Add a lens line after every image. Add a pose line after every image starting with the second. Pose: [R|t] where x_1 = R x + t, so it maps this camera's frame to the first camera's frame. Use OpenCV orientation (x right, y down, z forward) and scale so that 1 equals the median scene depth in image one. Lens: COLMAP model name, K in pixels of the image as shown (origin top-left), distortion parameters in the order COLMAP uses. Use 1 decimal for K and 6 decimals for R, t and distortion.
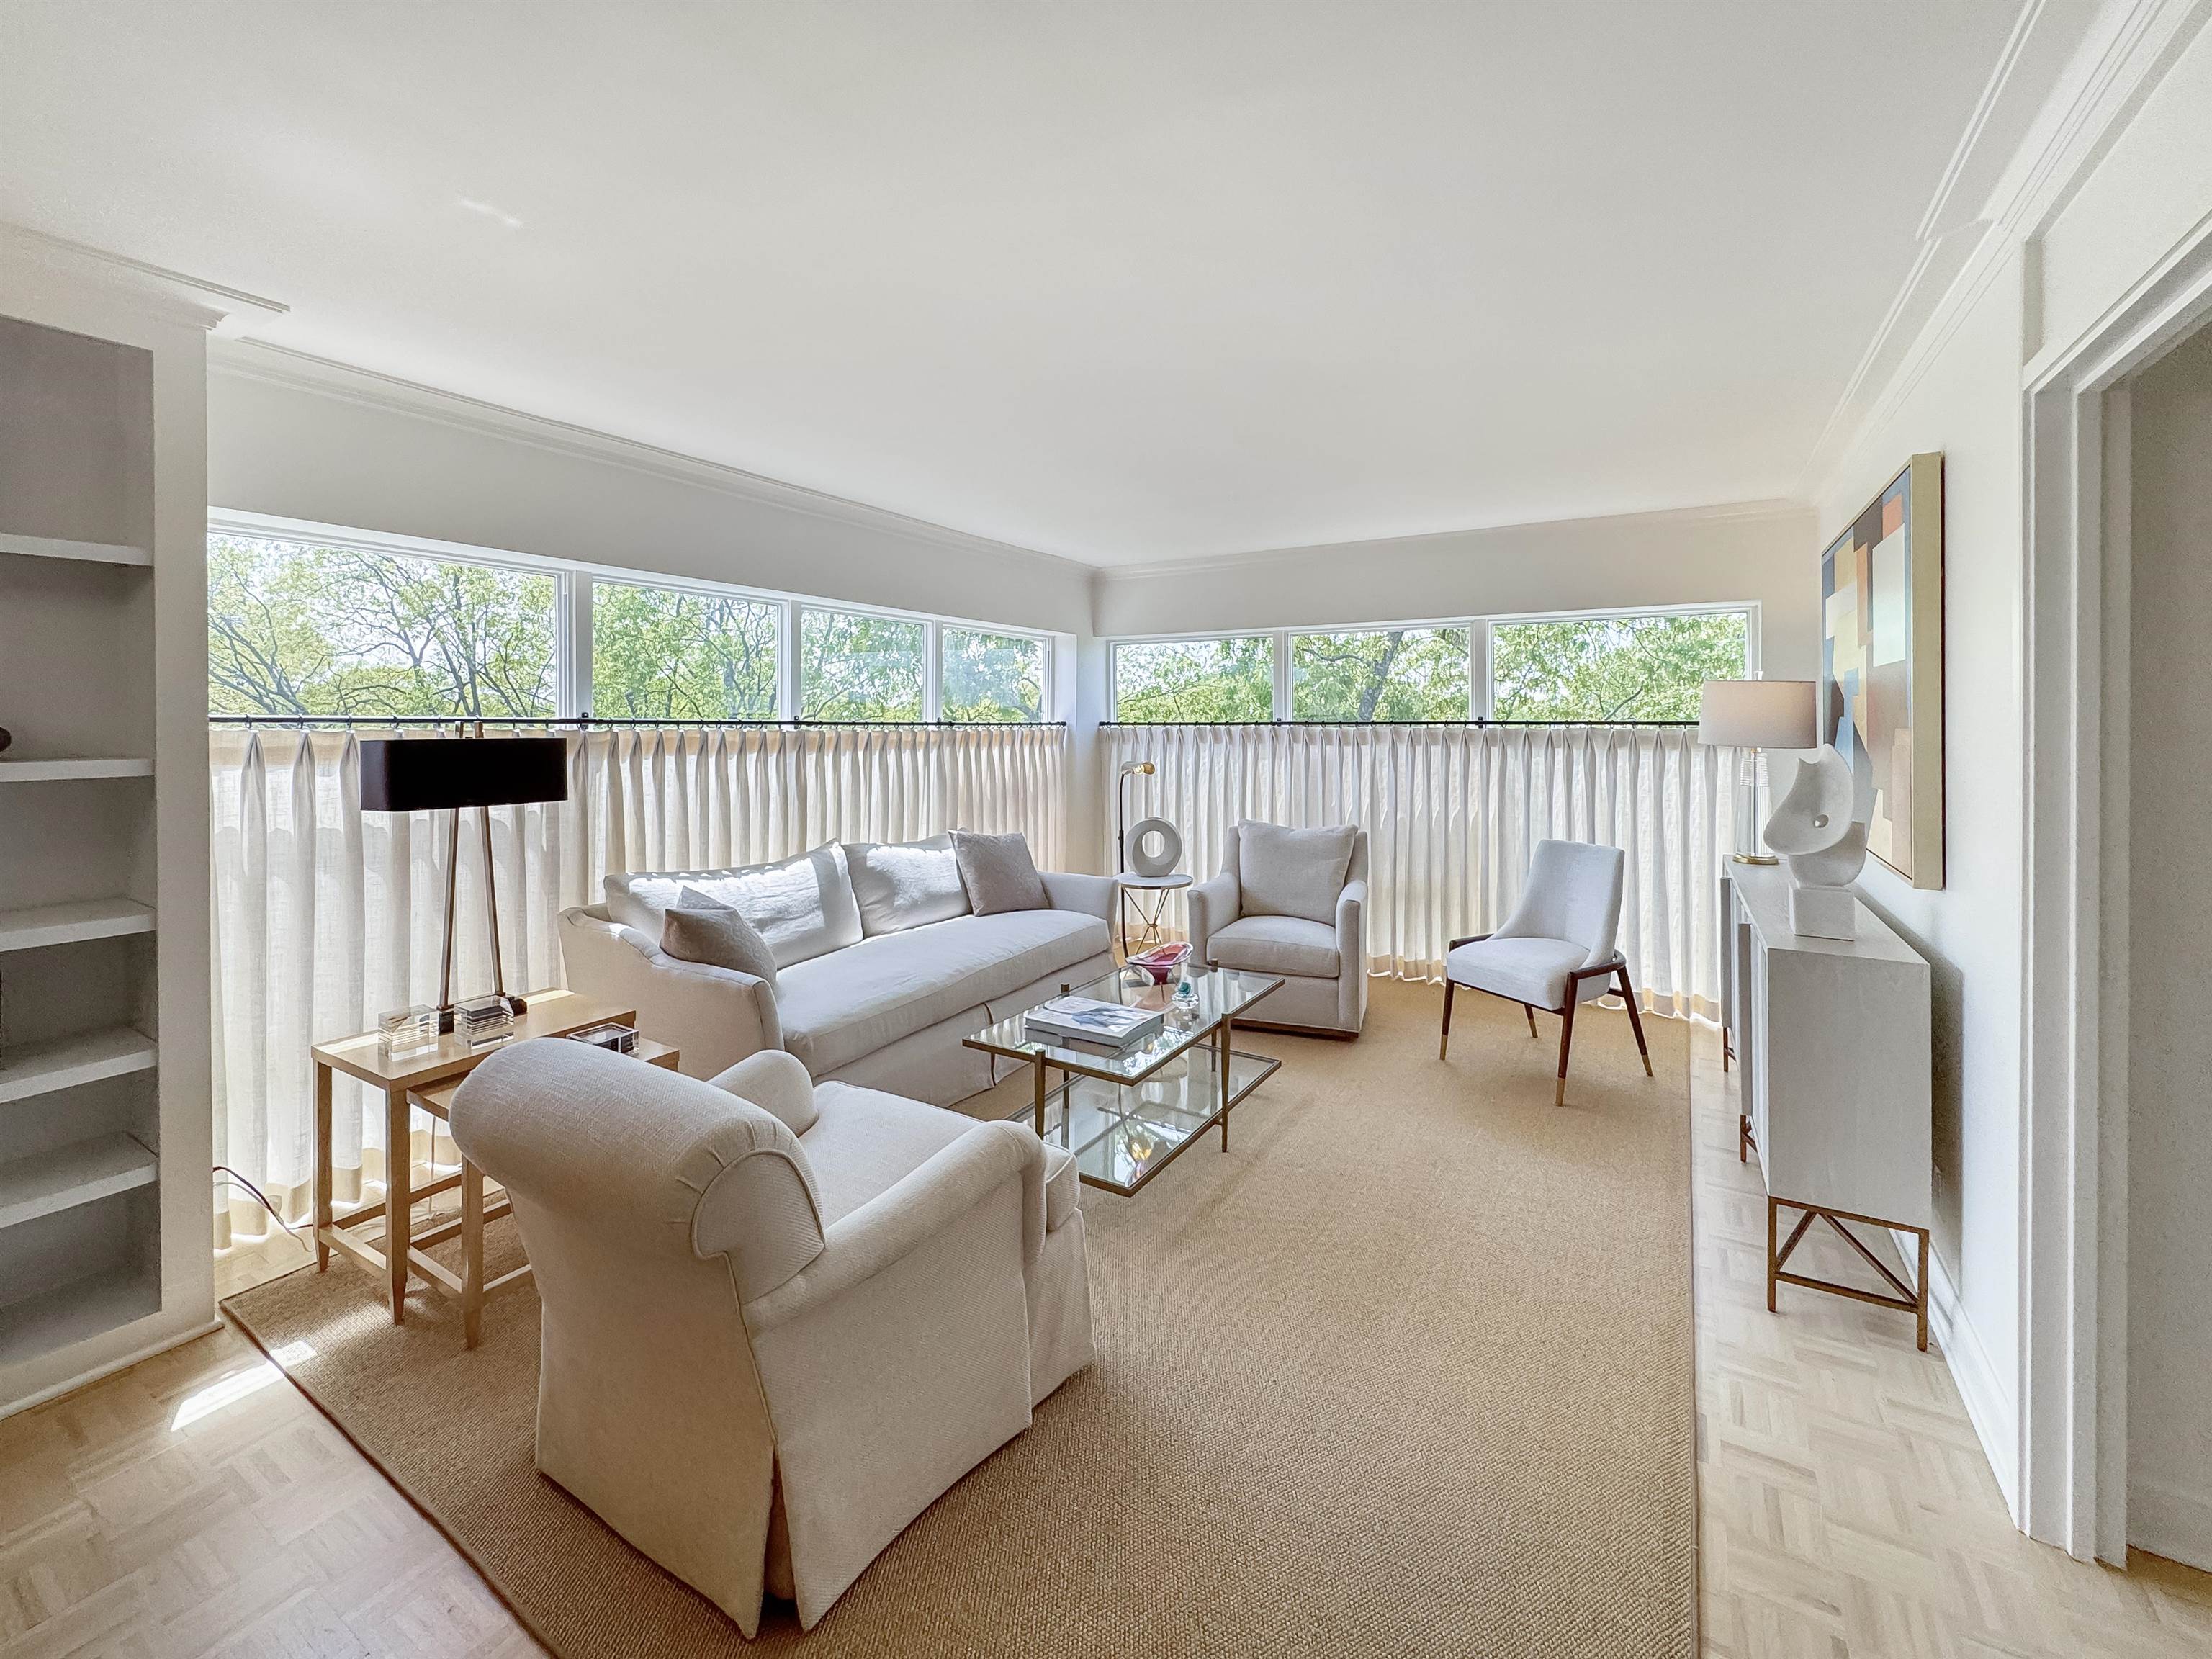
lens RADIAL K [[928.3, 0, 1097.8], [0, 928.3, 715.2], [0, 0, 1]] dist [-0.003776, 0.001765]
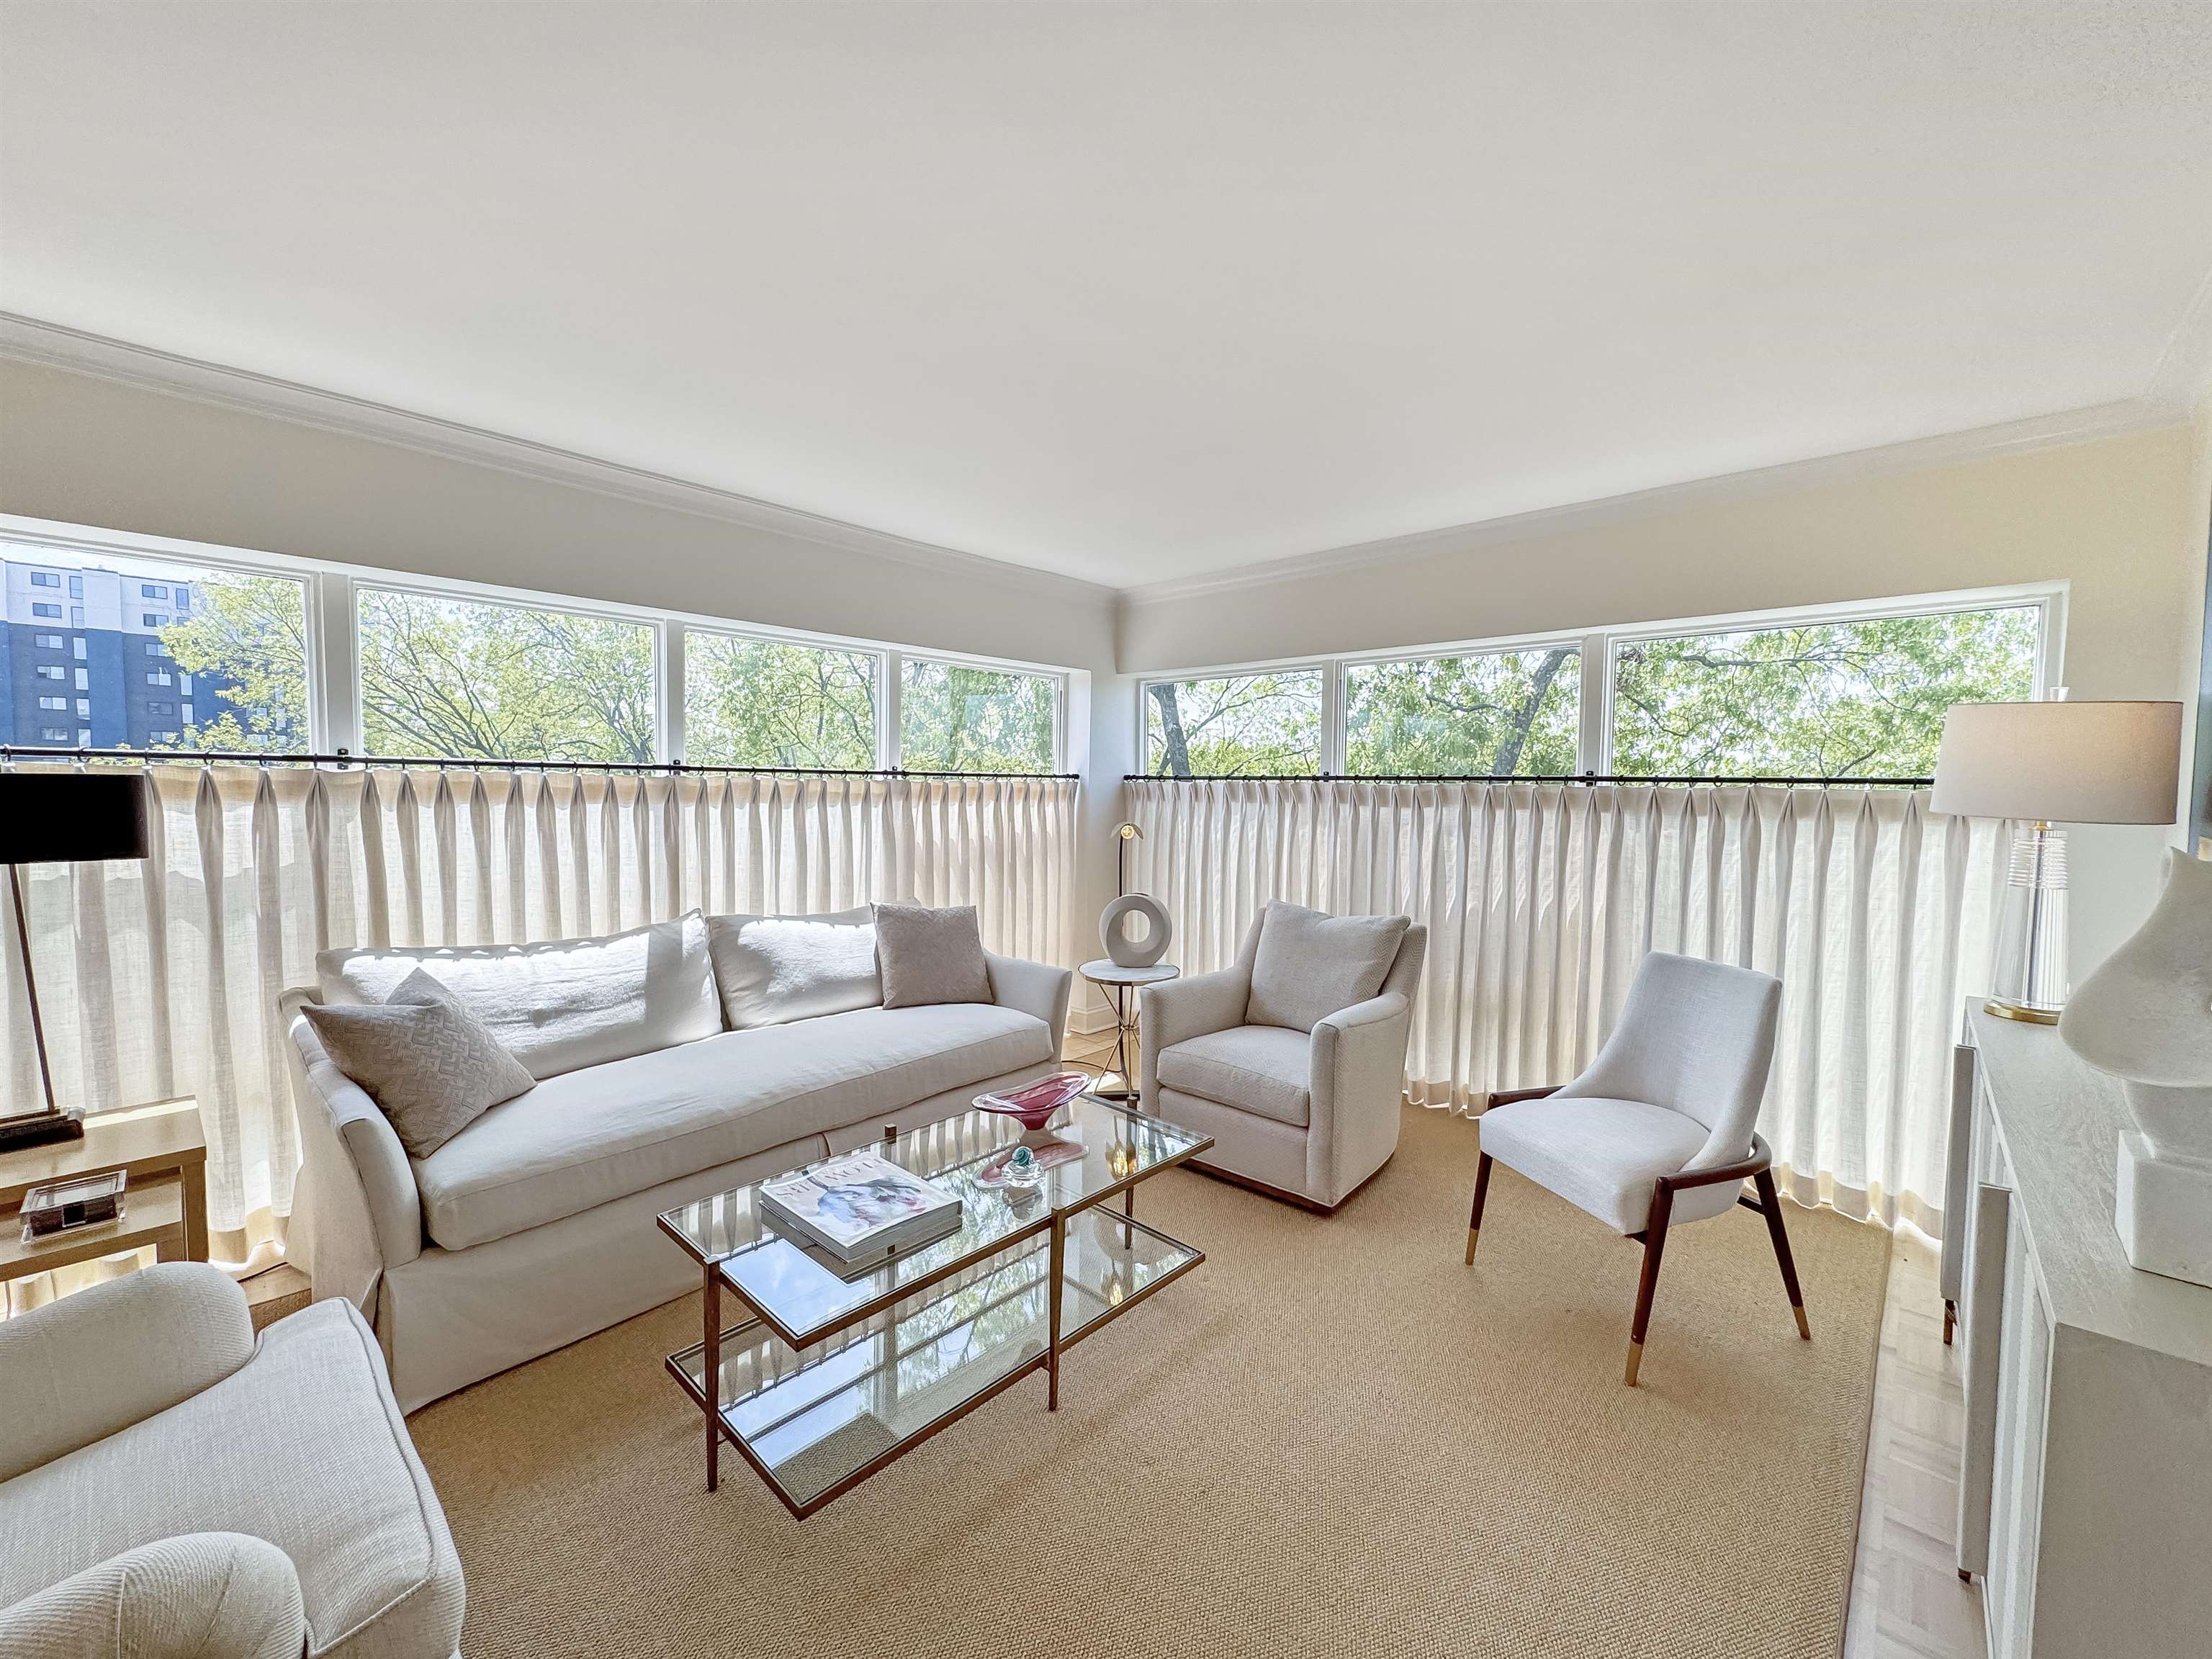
lens RADIAL K [[928.3, 0, 1051.0], [0, 928.3, 826.2], [0, 0, 1]] dist [-0.003776, 0.001765]
pose [[0.979975, 0.023028, -0.197787, 0.206435], [-0.011280, 0.998115, 0.060320, 0.008359], [0.198803, -0.056881, 0.978387, 0.296339]]
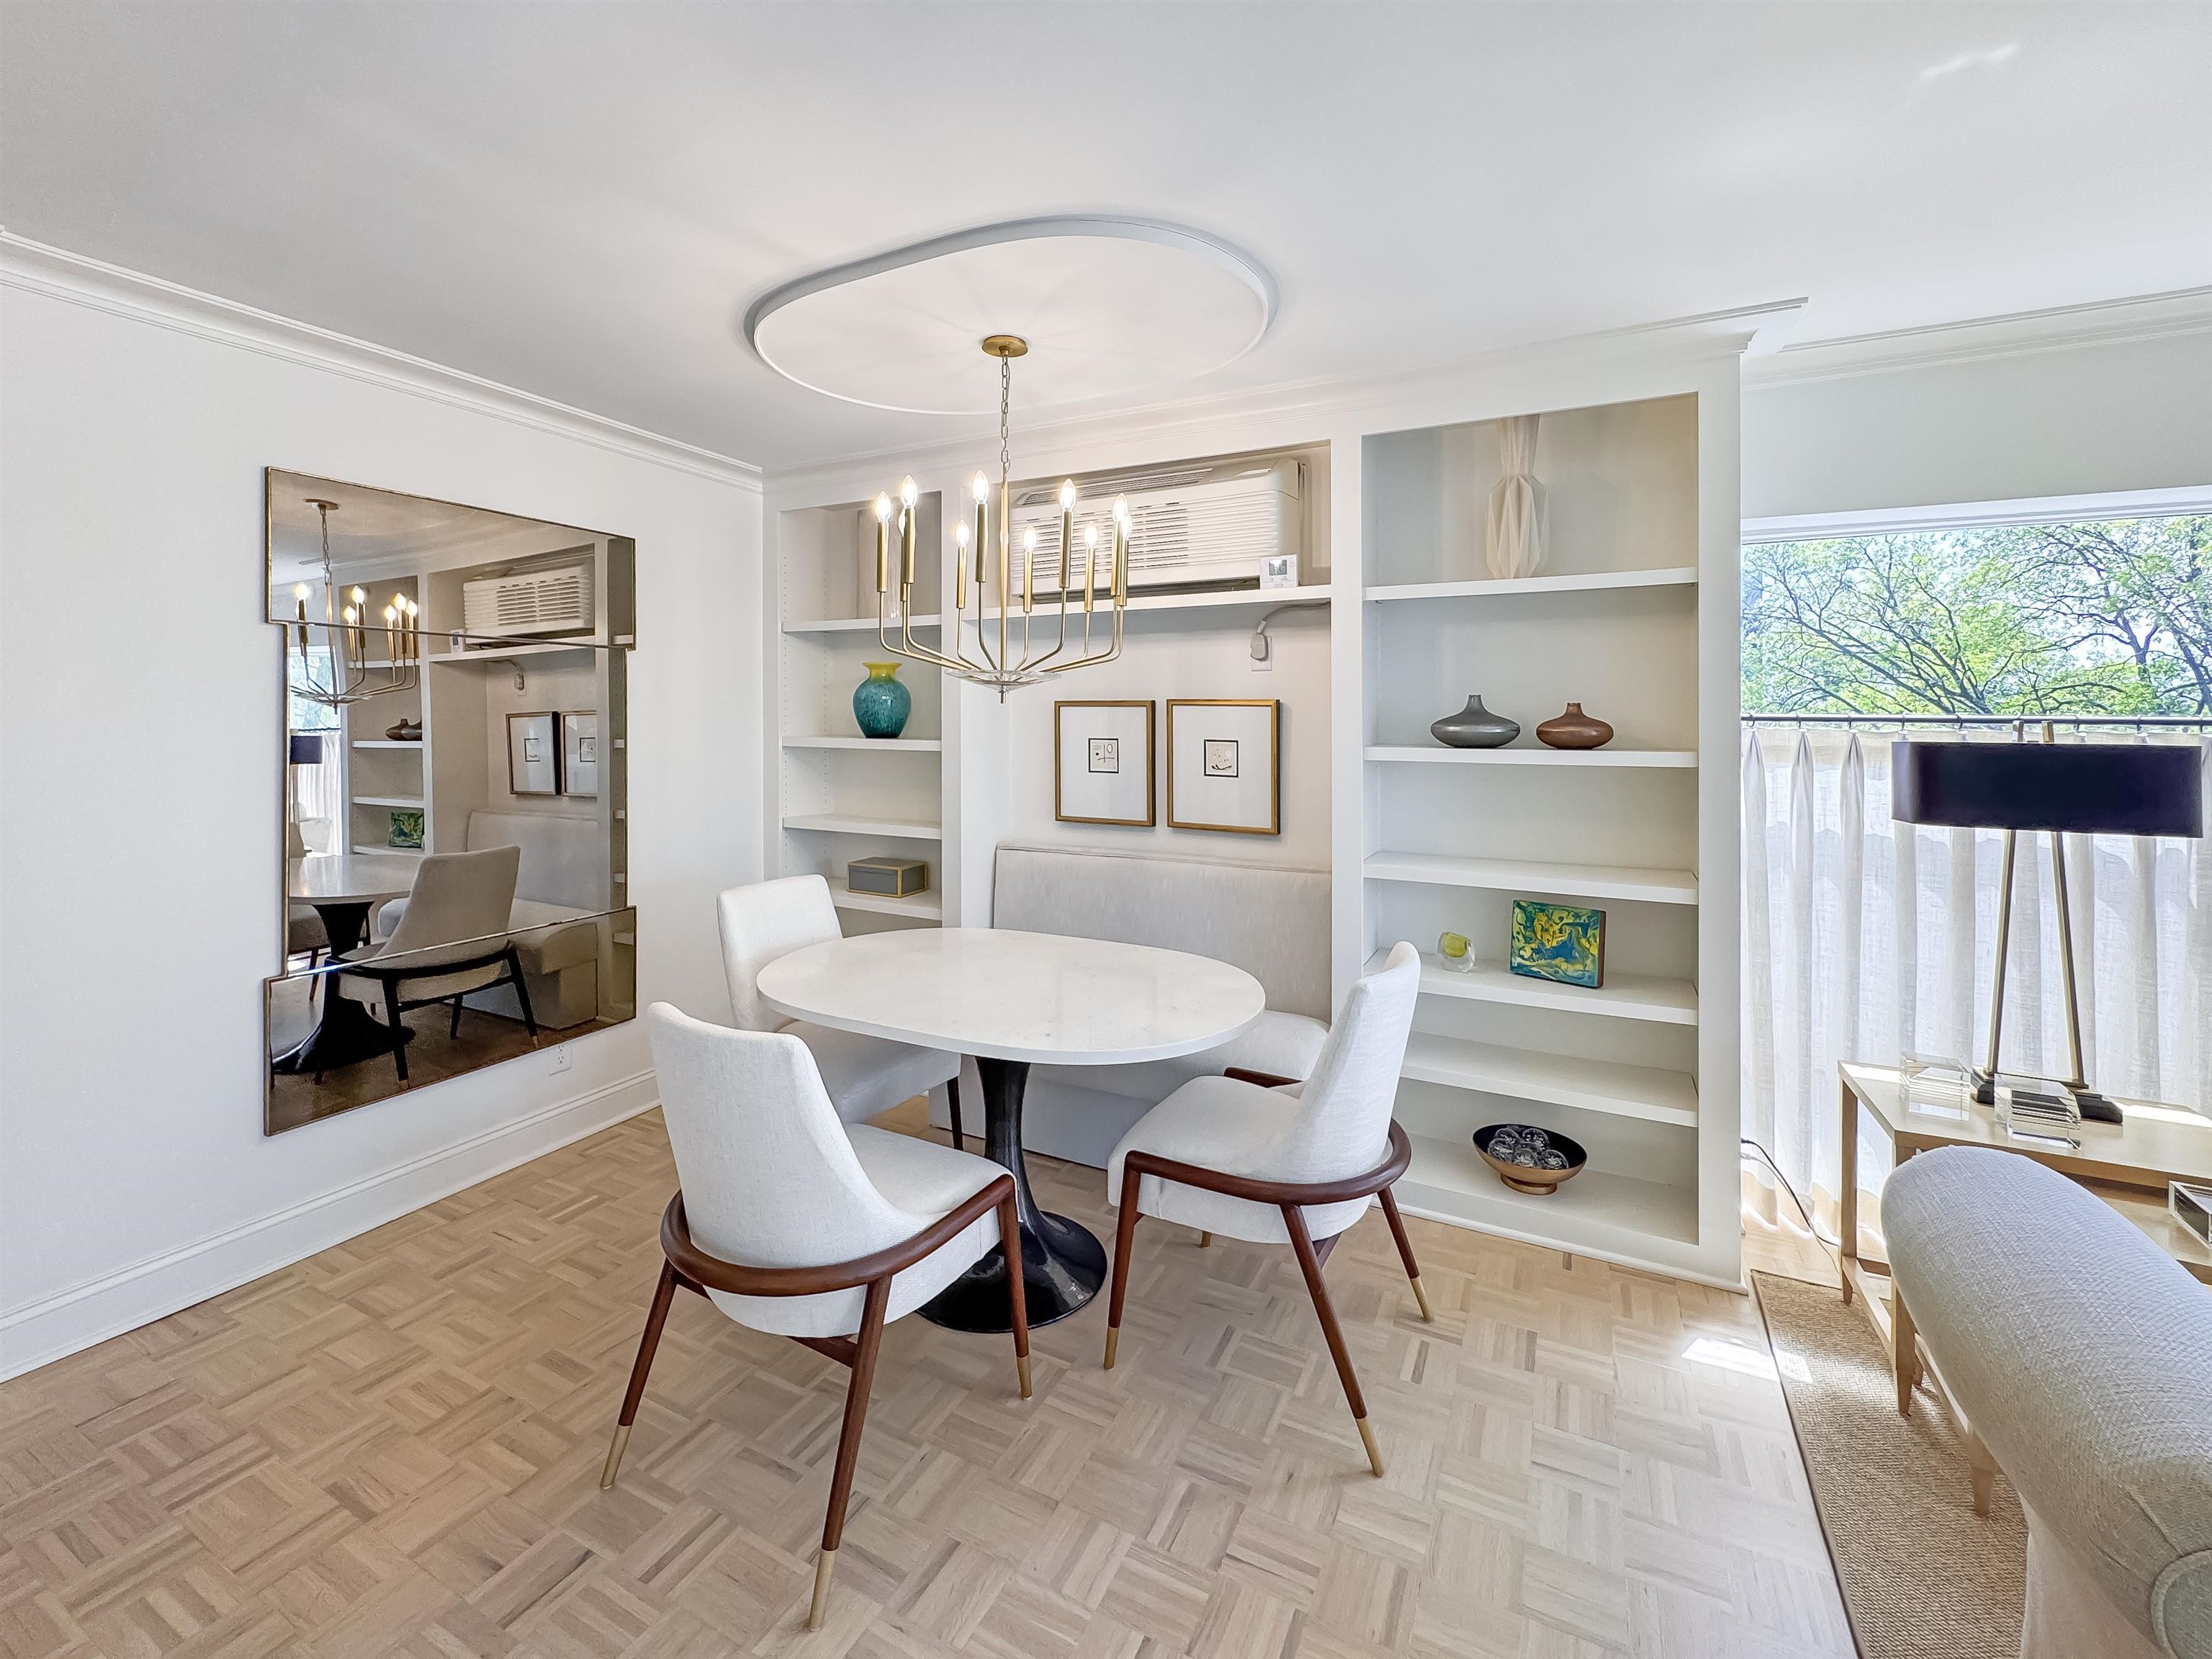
lens RADIAL K [[928.3, 0, 1086.8], [0, 928.3, 716.0], [0, 0, 1]] dist [-0.003776, 0.001765]
pose [[0.080347, -0.002959, -0.996763, 0.026514], [0.000419, 0.999996, -0.002935, 0.002961], [0.996767, -0.000182, 0.080348, 0.093945]]
